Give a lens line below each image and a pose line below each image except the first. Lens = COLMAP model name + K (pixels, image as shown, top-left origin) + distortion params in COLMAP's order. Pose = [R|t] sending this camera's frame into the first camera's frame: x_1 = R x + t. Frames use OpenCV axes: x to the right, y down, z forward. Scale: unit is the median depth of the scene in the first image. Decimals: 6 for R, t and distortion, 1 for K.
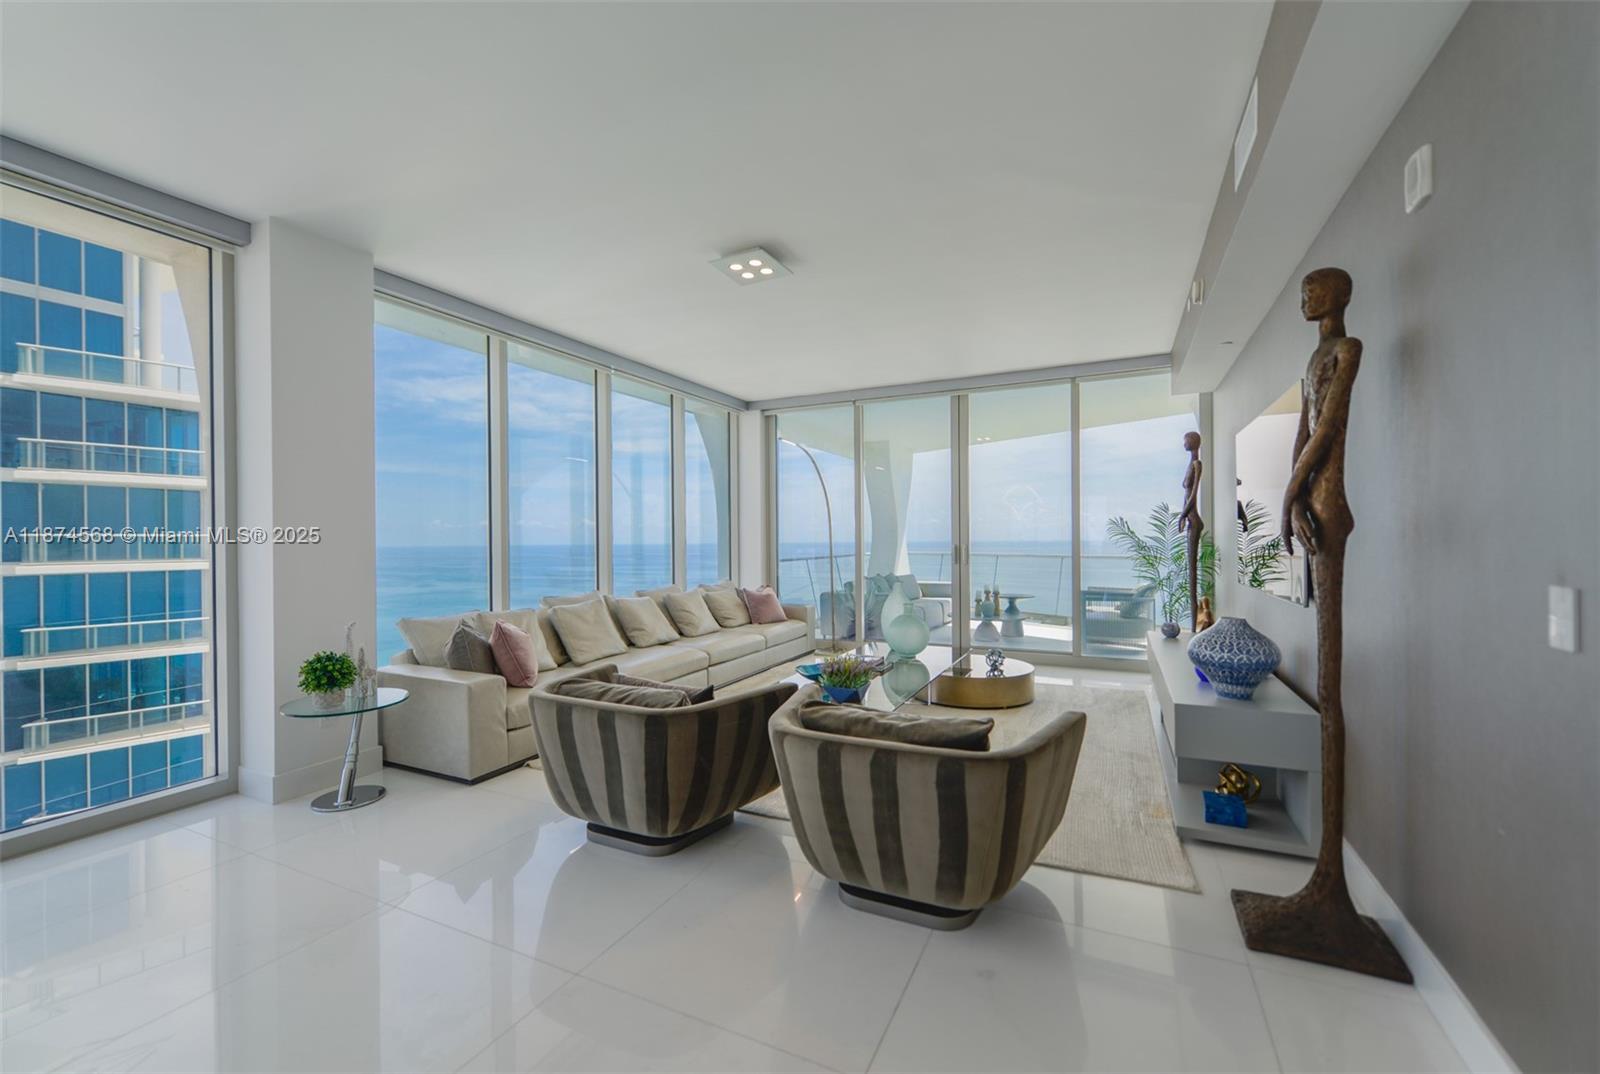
lens RADIAL K [[668.6, 0, 794.5], [0, 668.6, 541.9], [0, 0, 1]] dist [0.001034, 0.000976]
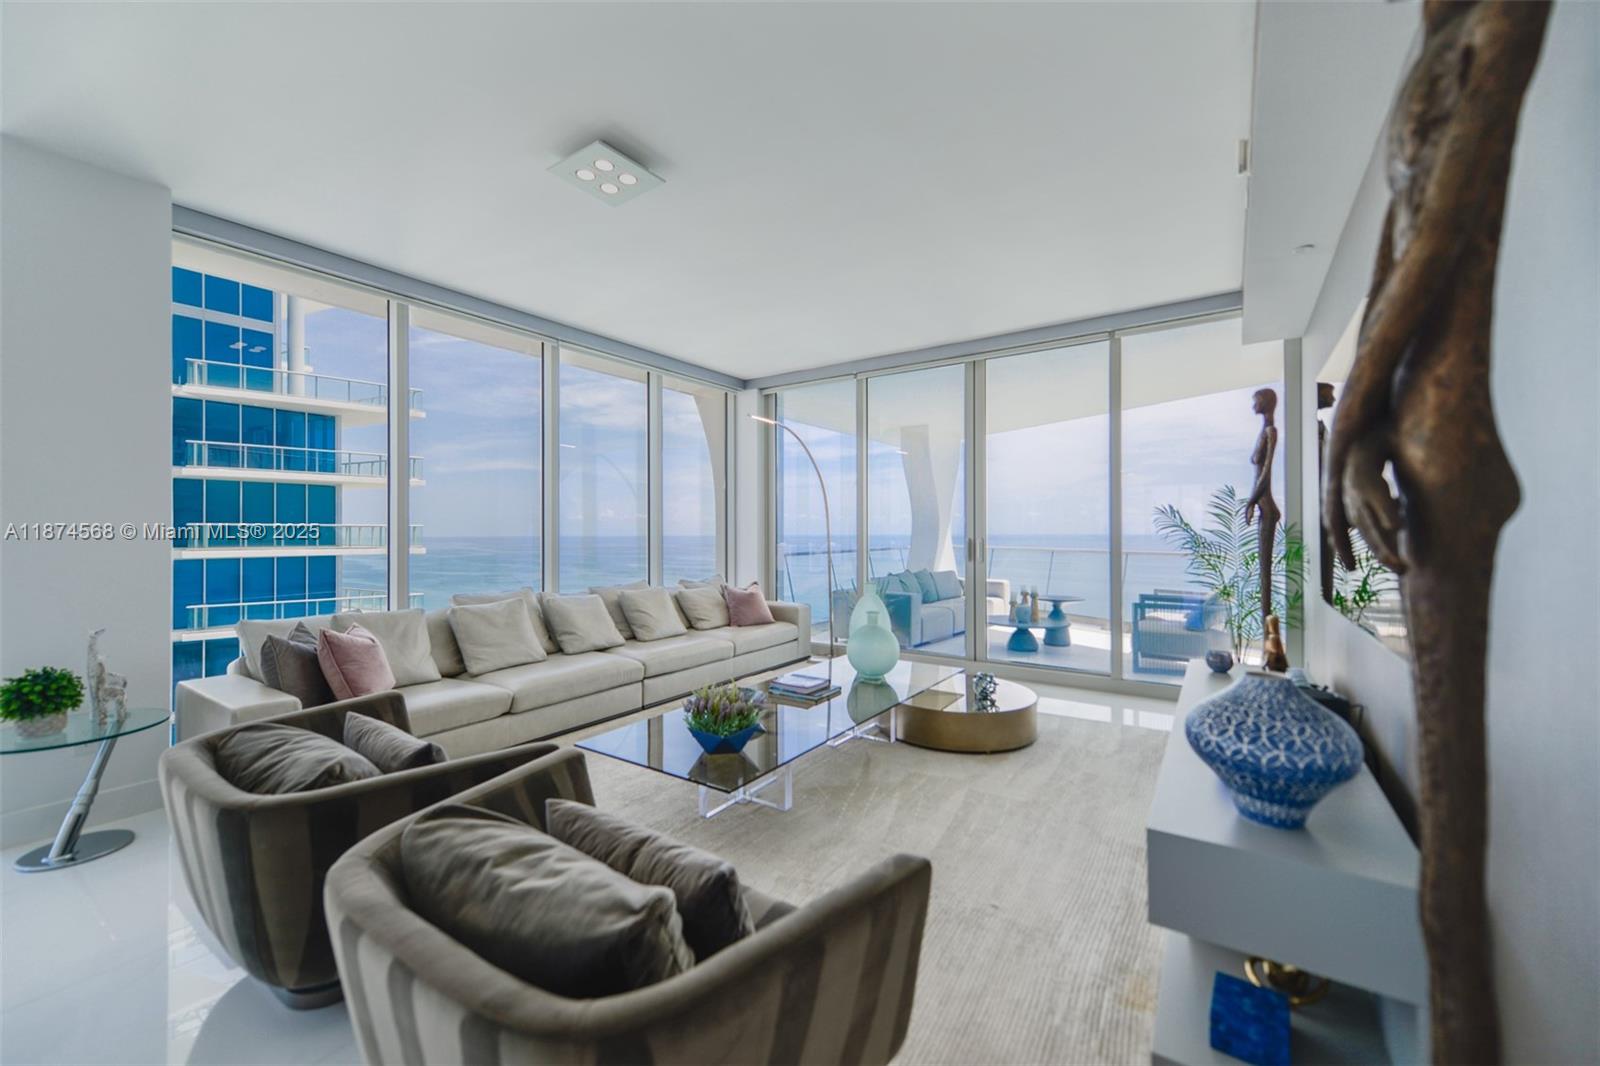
lens RADIAL K [[639.2, 0, 793.4], [0, 639.2, 529.3], [0, 0, 1]] dist [0.009921, -0.001689]
pose [[0.989069, 0.005050, -0.147368, 0.180197], [-0.006098, 0.999959, -0.006657, -0.000945], [0.147328, 0.007482, 0.989059, 0.216217]]
